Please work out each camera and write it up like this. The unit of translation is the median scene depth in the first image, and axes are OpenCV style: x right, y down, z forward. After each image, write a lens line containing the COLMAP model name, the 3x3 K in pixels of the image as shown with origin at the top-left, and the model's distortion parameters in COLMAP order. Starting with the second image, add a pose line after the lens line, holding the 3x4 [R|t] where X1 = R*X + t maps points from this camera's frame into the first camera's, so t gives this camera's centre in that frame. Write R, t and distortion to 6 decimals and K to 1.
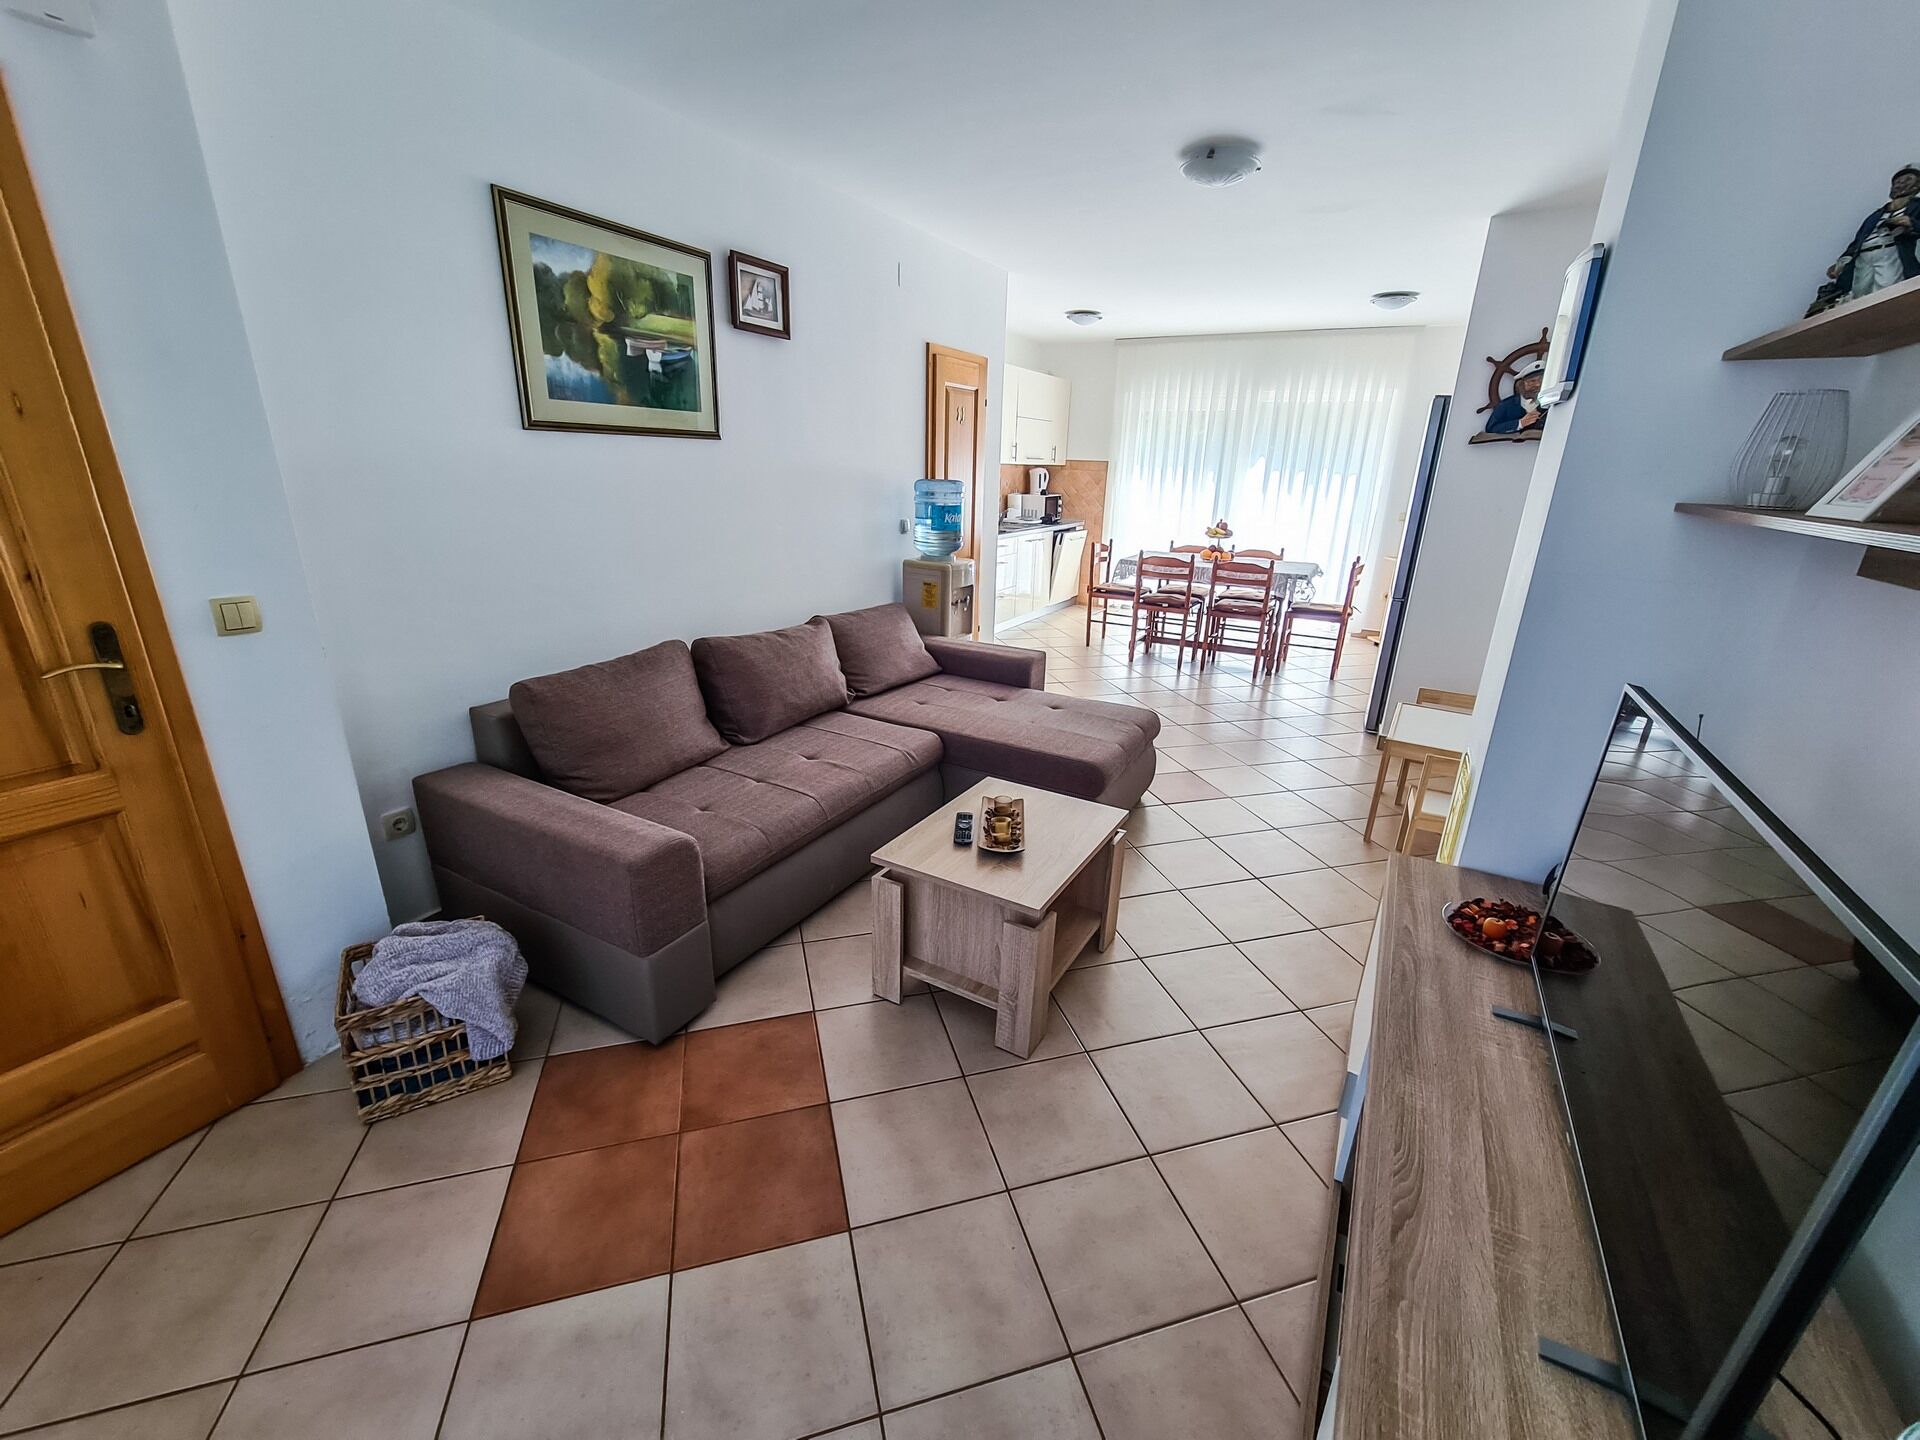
lens RADIAL K [[783.5, 0, 970.1], [0, 783.5, 725.3], [0, 0, 1]] dist [0.001989, 0.000182]
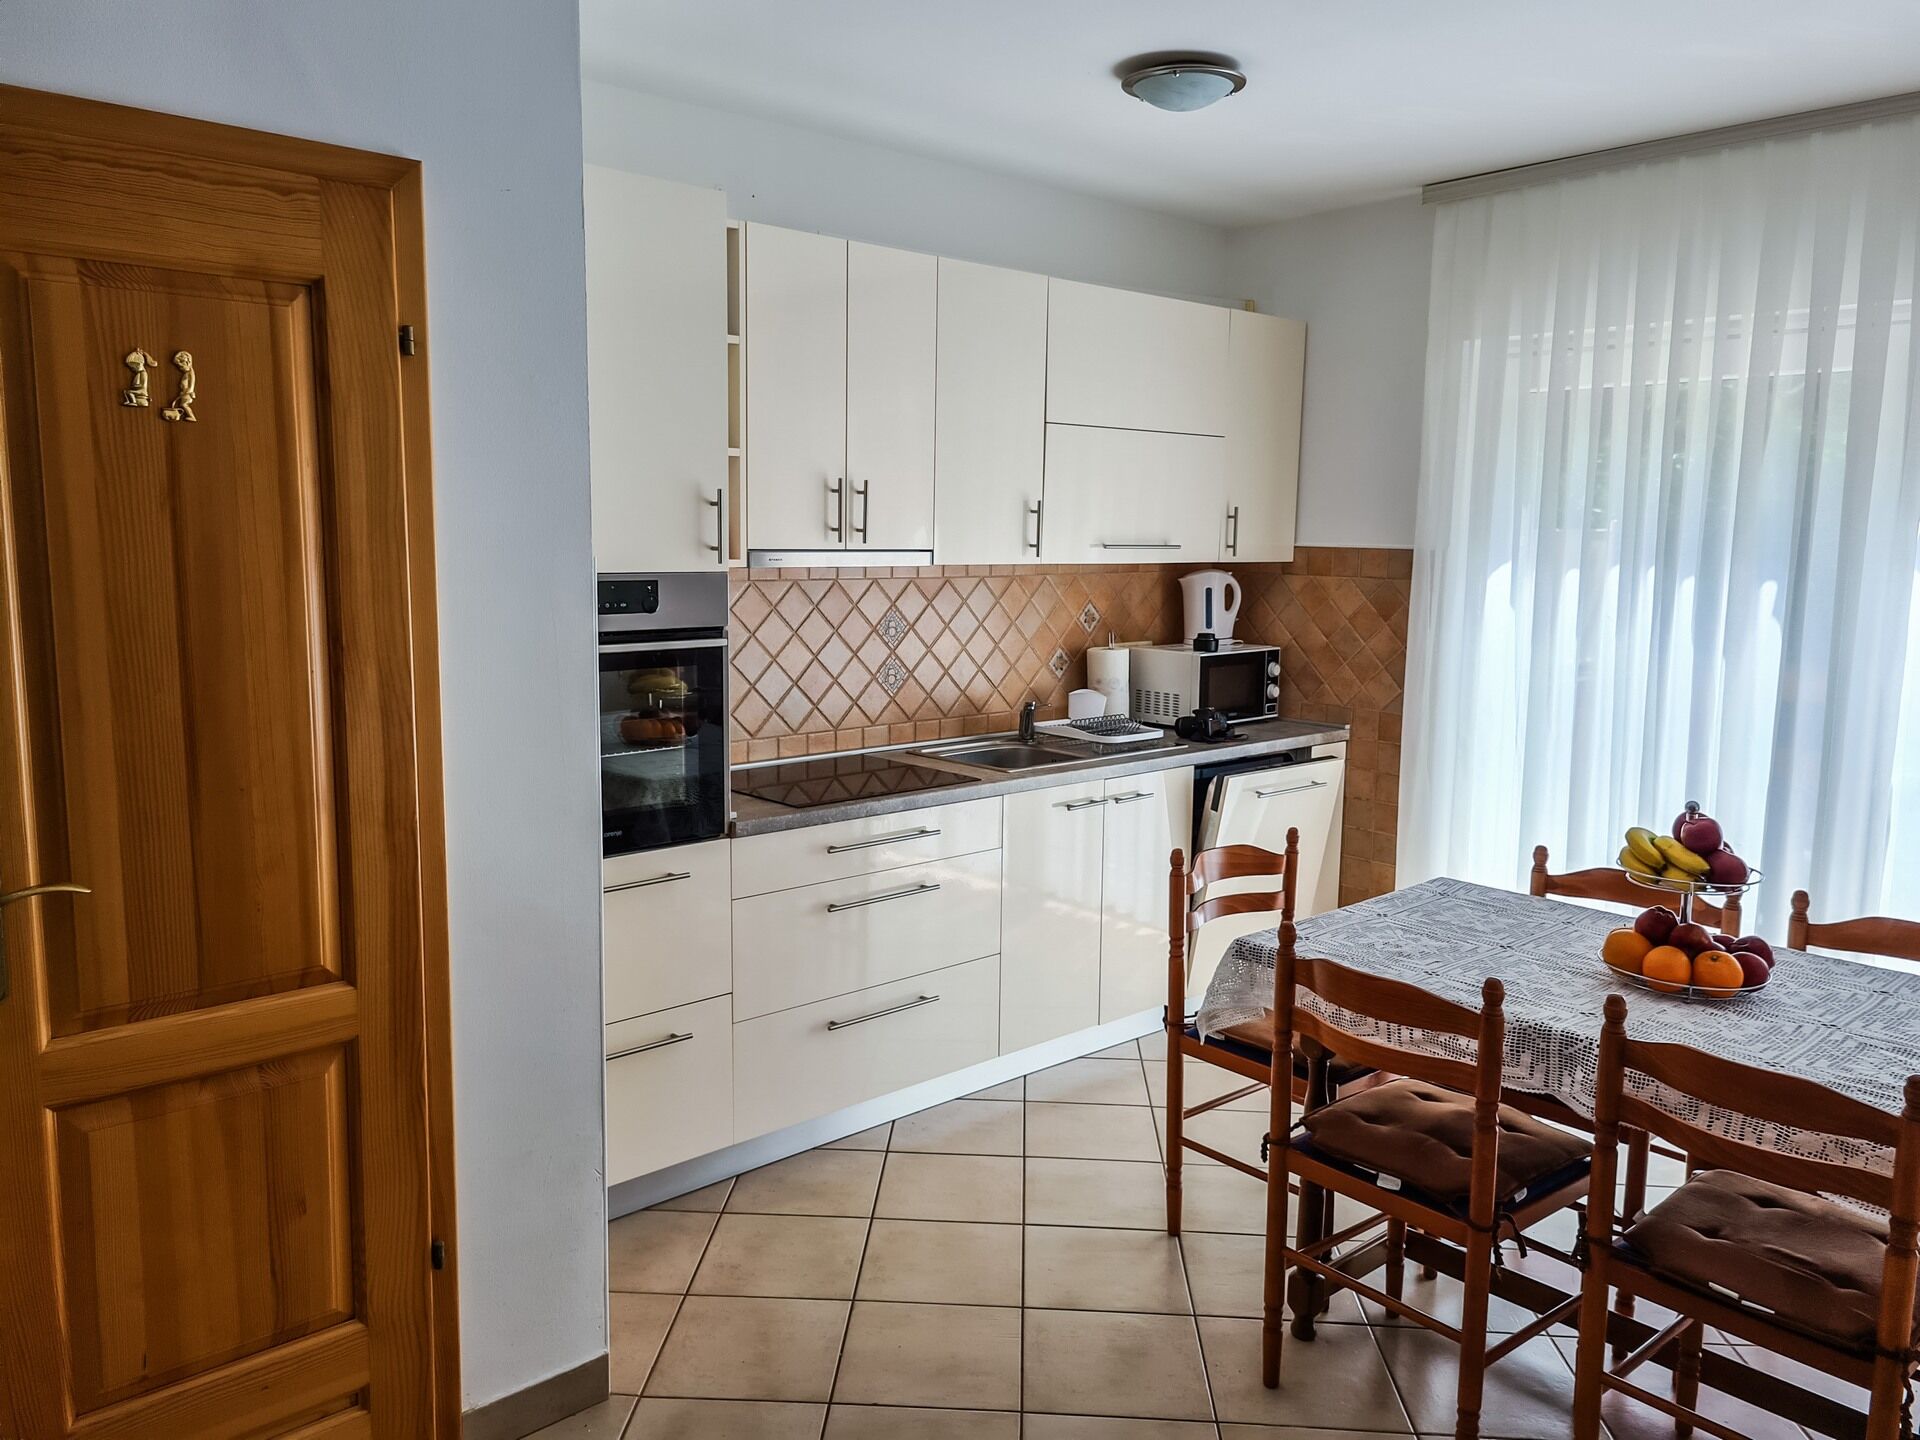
lens RADIAL K [[1438.4, 0, 954.7], [0, 1438.4, 710.7], [0, 0, 1]] dist [0.038089, -0.008440]
pose [[0.941615, 0.029125, -0.335431, 0.259079], [-0.097586, 0.977096, -0.189102, -0.188535], [0.322241, 0.210795, 0.922890, 0.538399]]
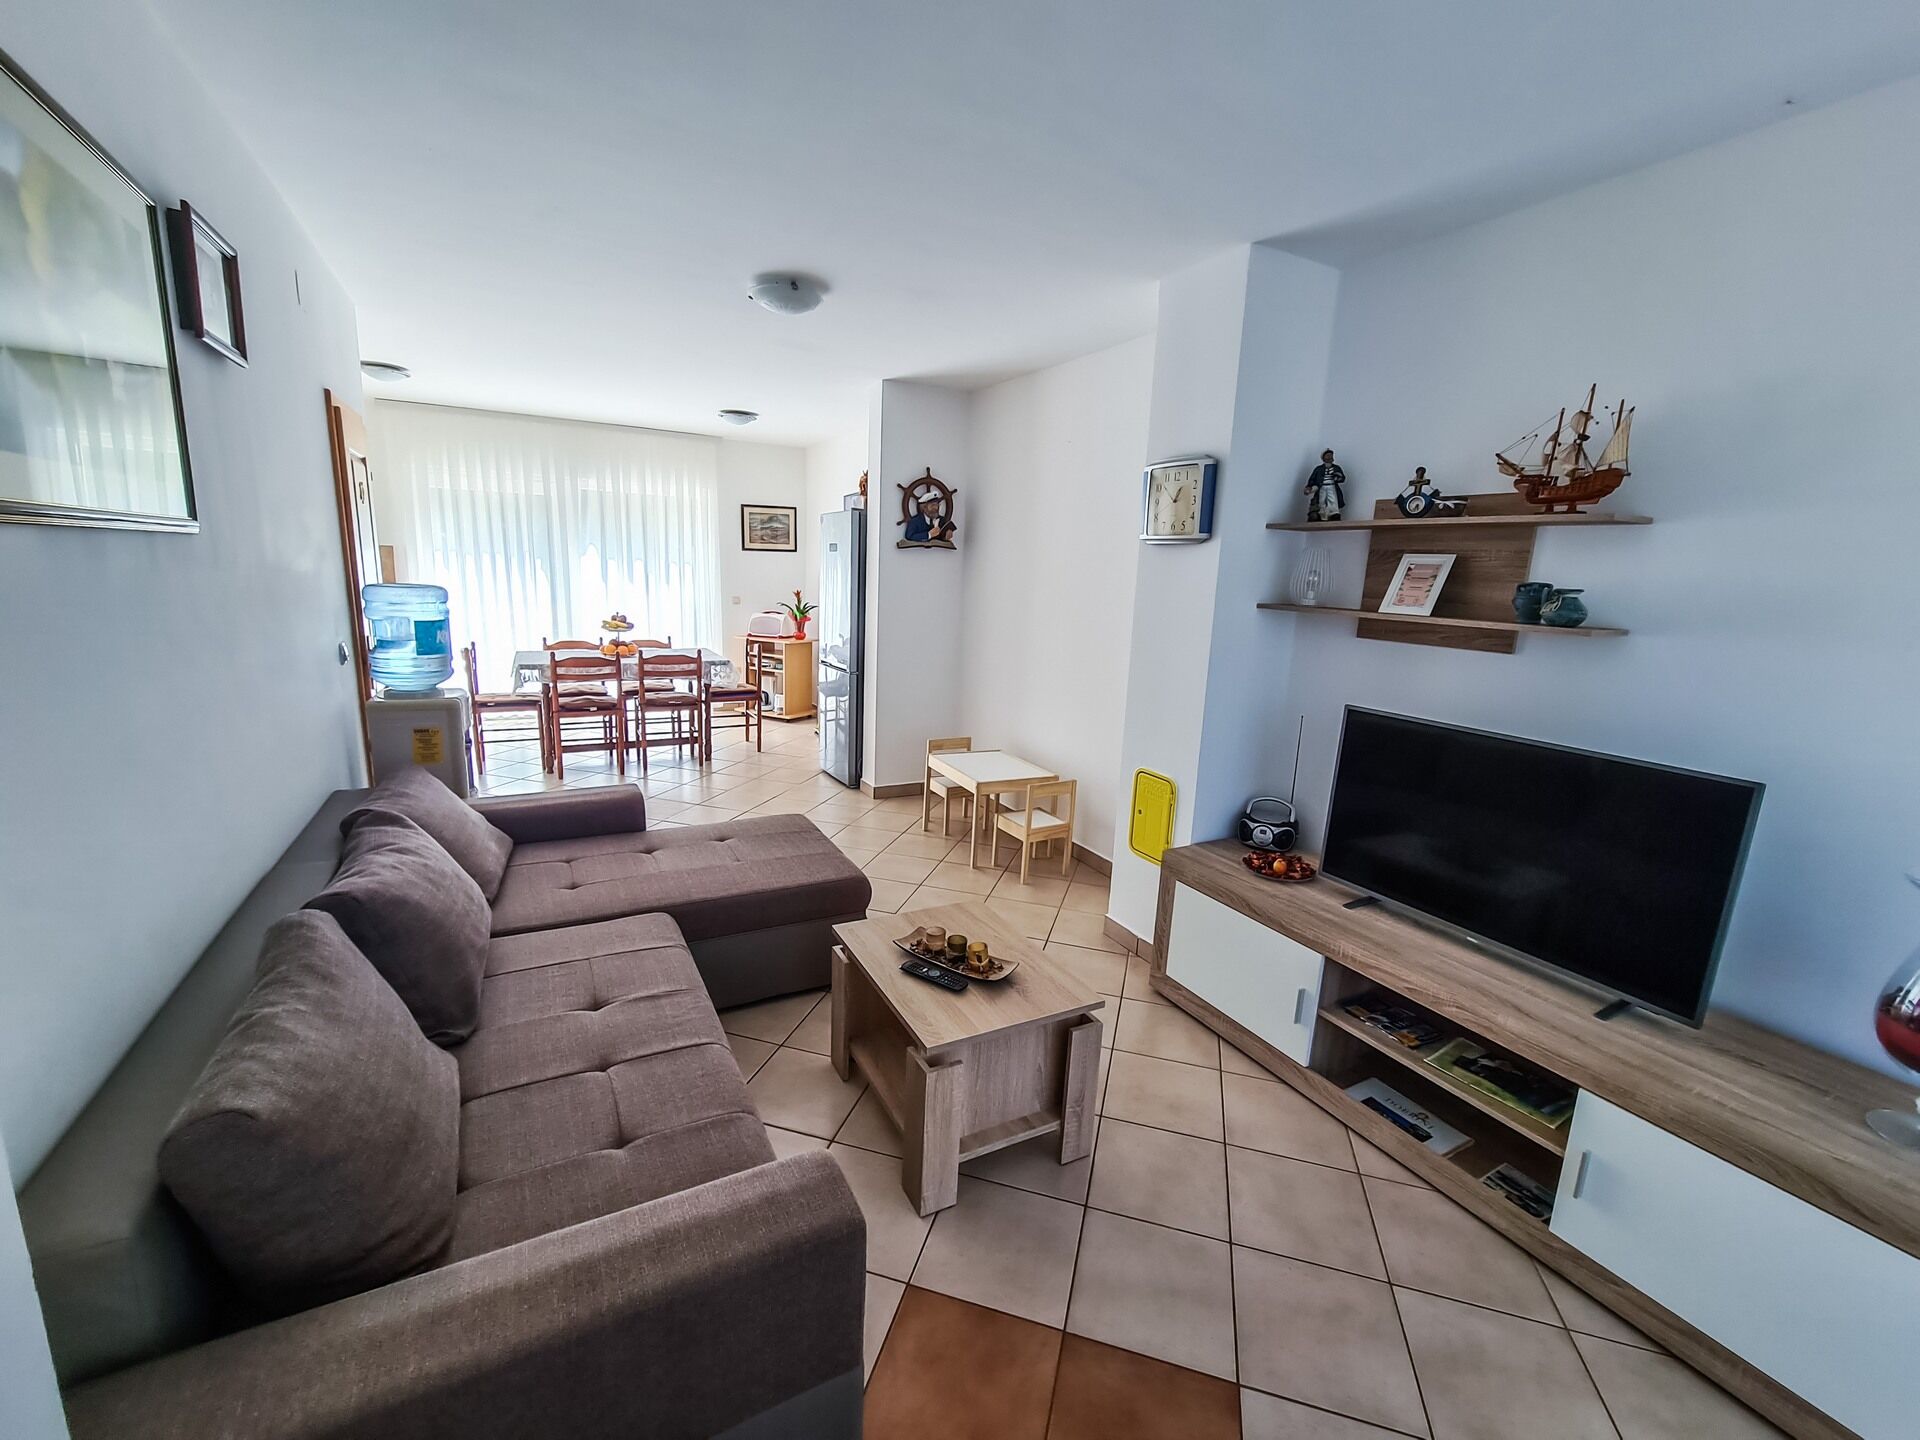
lens RADIAL K [[783.5, 0, 970.1], [0, 783.5, 725.3], [0, 0, 1]] dist [0.001989, 0.000182]
pose [[0.535906, -0.172427, 0.826483, -0.254430], [0.245998, 0.968338, 0.042512, -0.065942], [-0.807645, 0.180530, 0.561355, 0.151027]]
